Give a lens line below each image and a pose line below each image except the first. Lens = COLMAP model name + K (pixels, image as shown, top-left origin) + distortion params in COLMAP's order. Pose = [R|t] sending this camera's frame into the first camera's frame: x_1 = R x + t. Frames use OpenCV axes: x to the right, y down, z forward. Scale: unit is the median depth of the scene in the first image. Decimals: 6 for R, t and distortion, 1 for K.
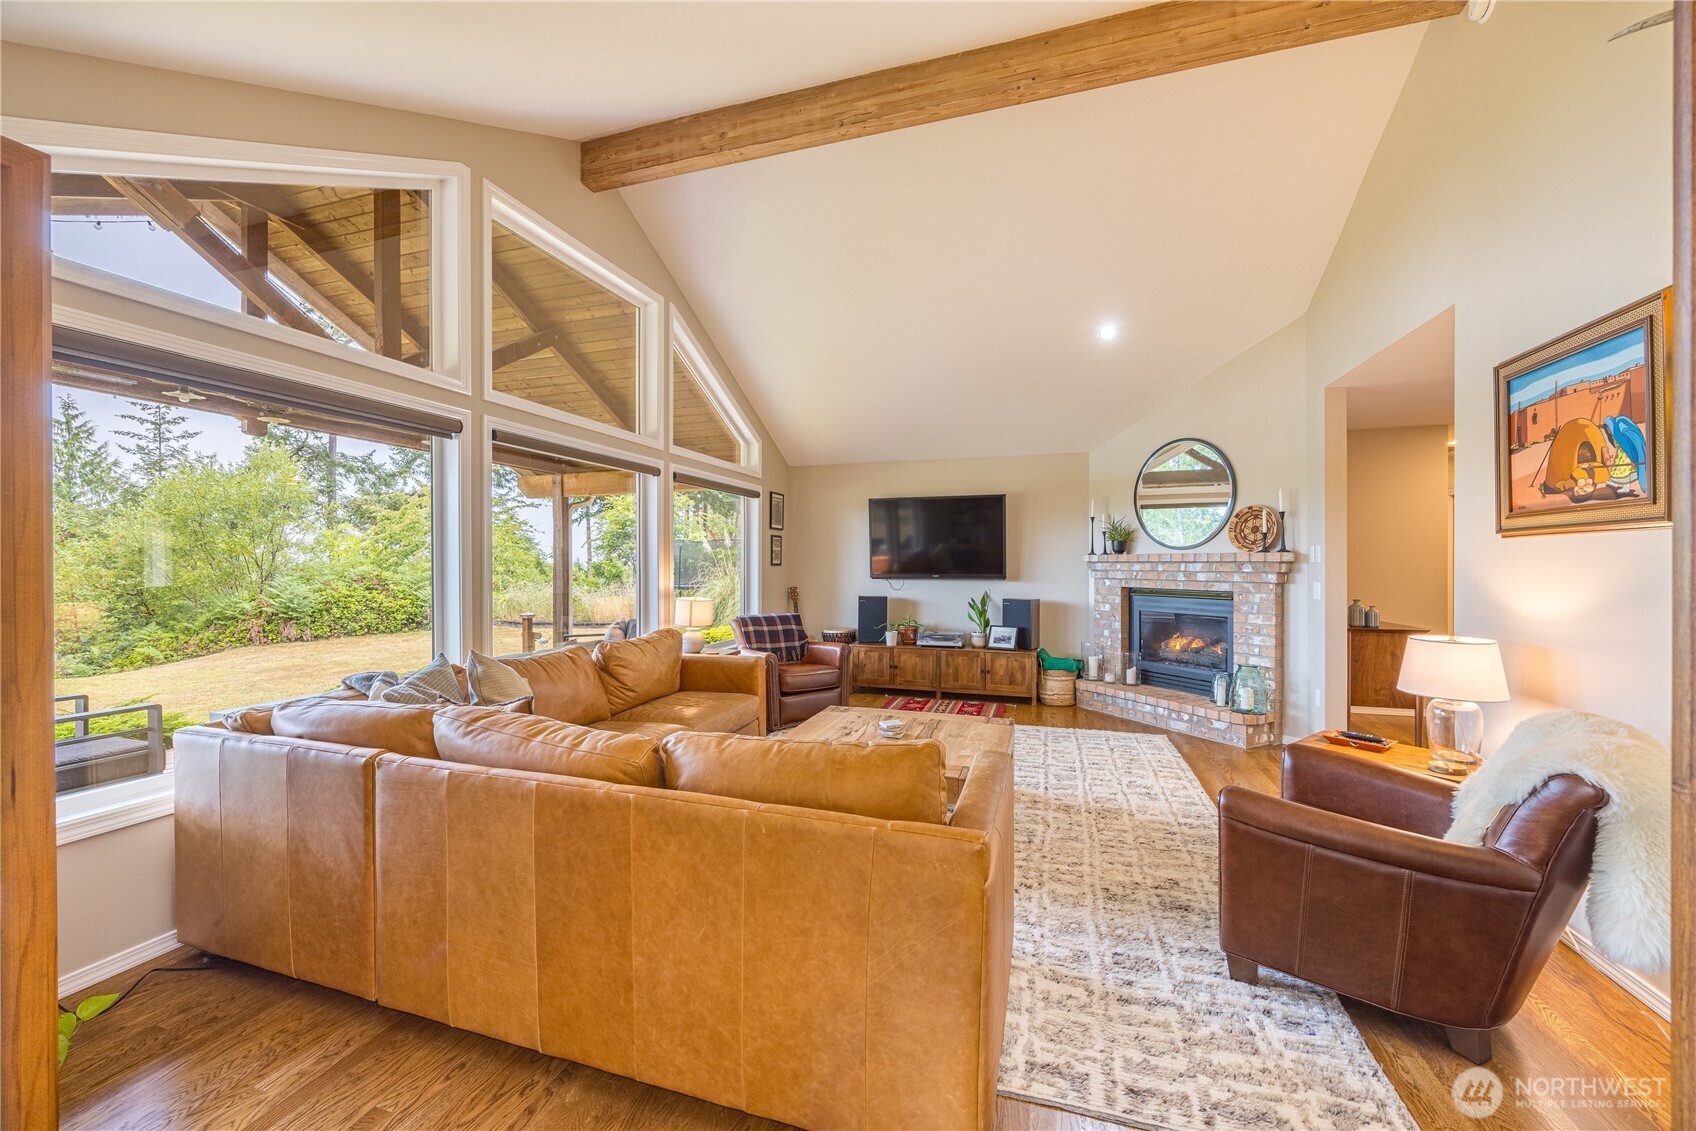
lens RADIAL K [[654.1, 0, 847.5], [0, 654.1, 561.3], [0, 0, 1]] dist [-0.000234, 0.000015]
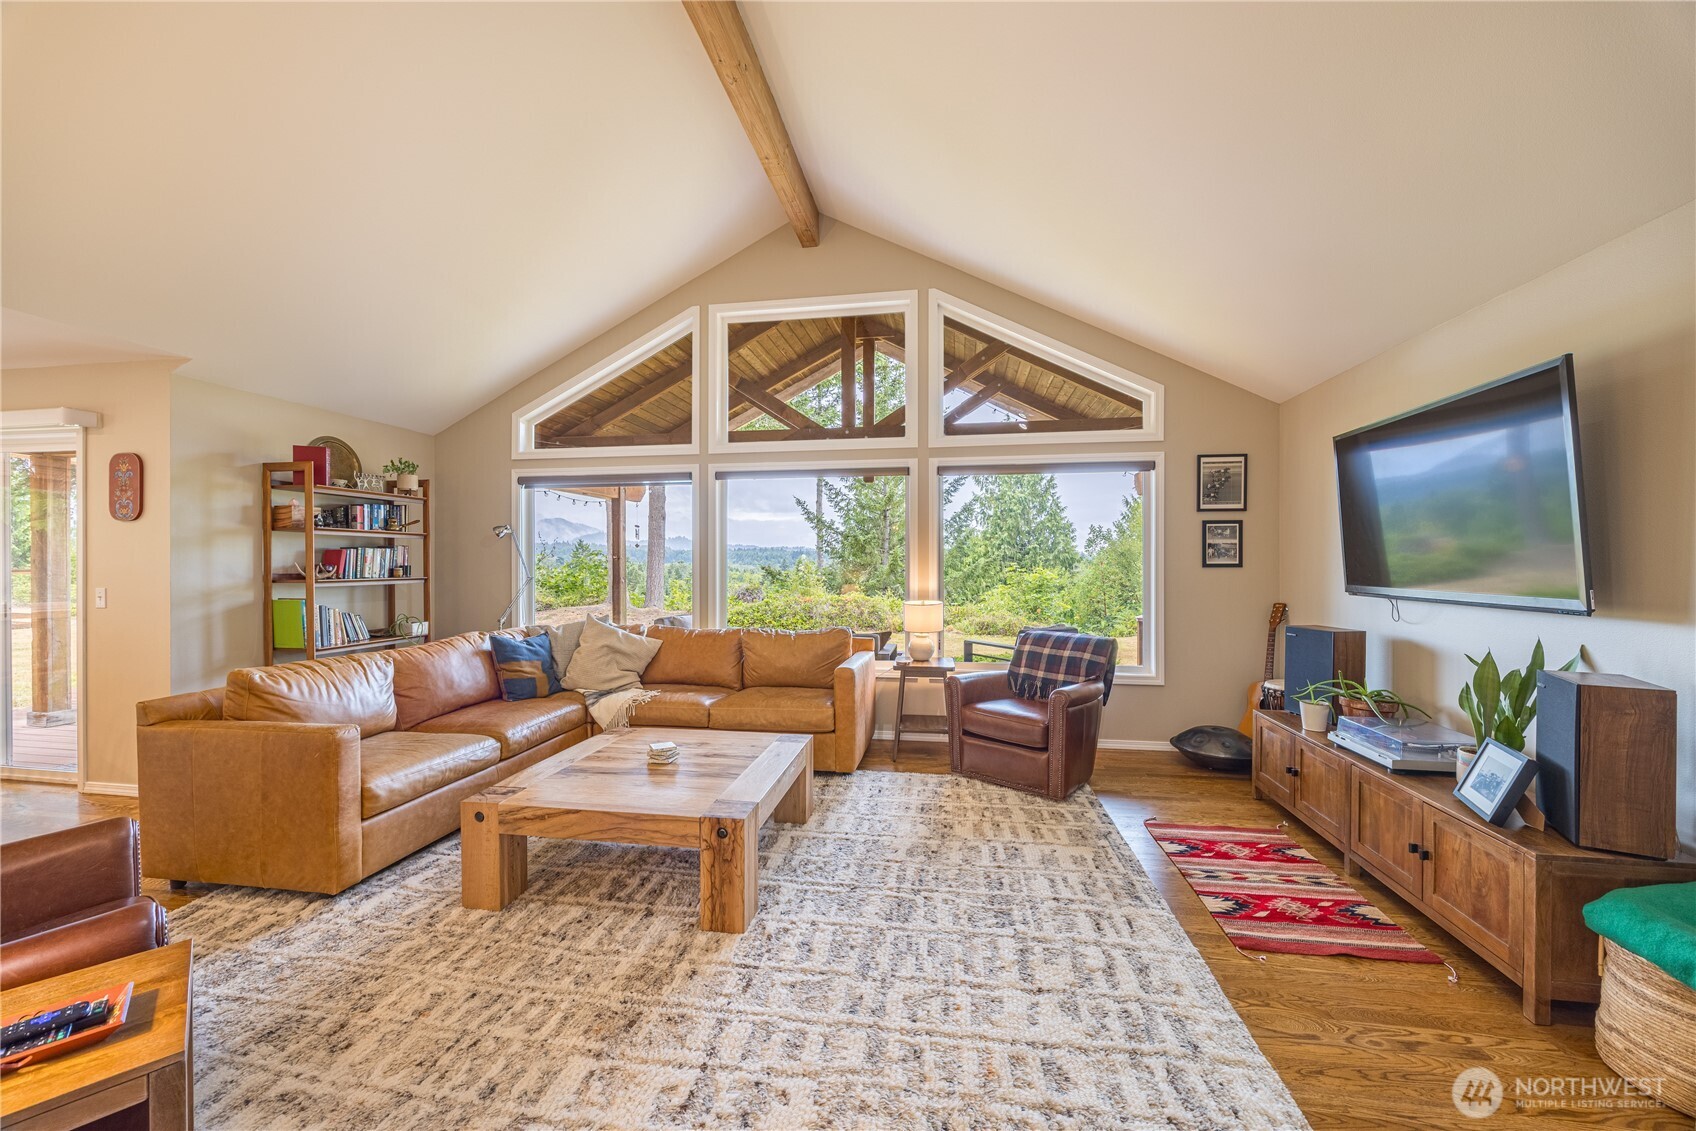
lens RADIAL K [[654.1, 0, 847.8], [0, 654.1, 574.0], [0, 0, 1]] dist [-0.000234, 0.000015]
pose [[0.128566, 0.009184, -0.991658, 0.811945], [0.006197, 0.999930, 0.010064, 0.010484], [0.991682, -0.007439, 0.128500, 0.959032]]
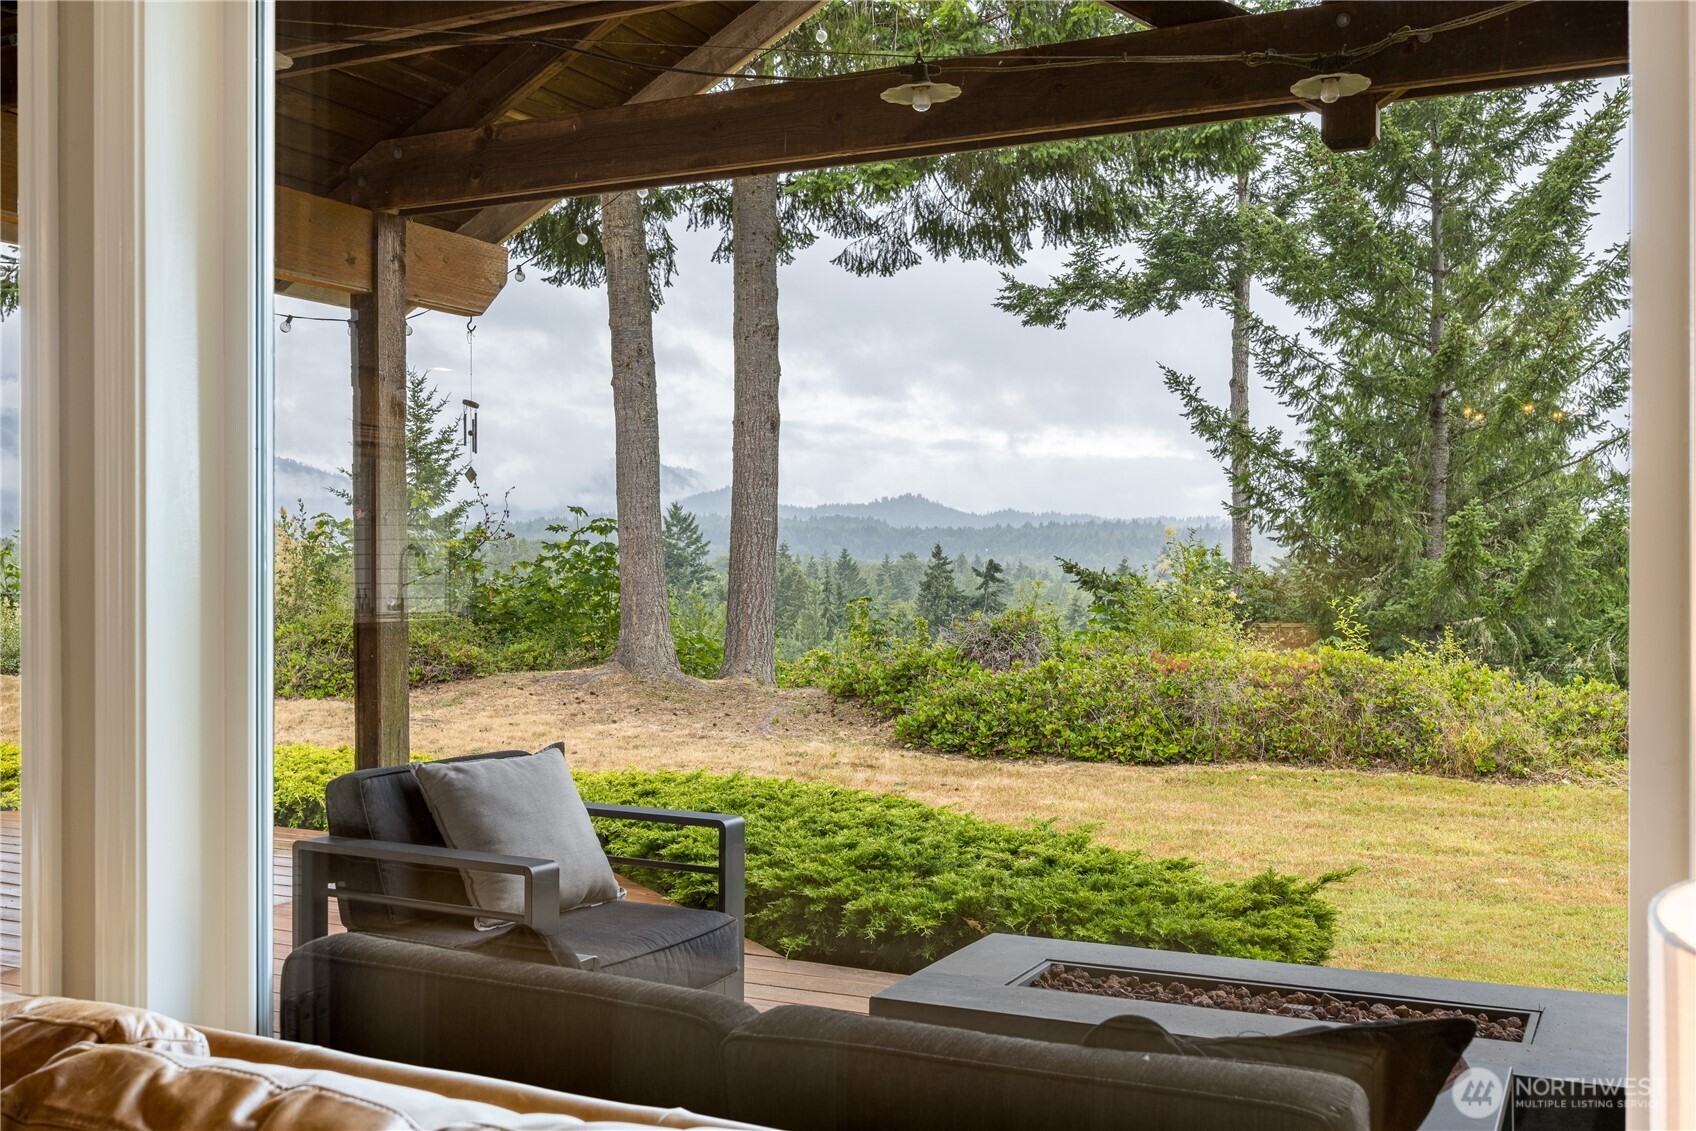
lens RADIAL K [[1652.5, 0, 845.5], [0, 1652.5, 566.5], [0, 0, 1]] dist [0.003525, 0.000000]
pose [[-0.157680, -0.002745, -0.987487, 0.643199], [0.005147, 0.999980, -0.003602, 0.013511], [0.987477, -0.005651, -0.157662, 0.992671]]
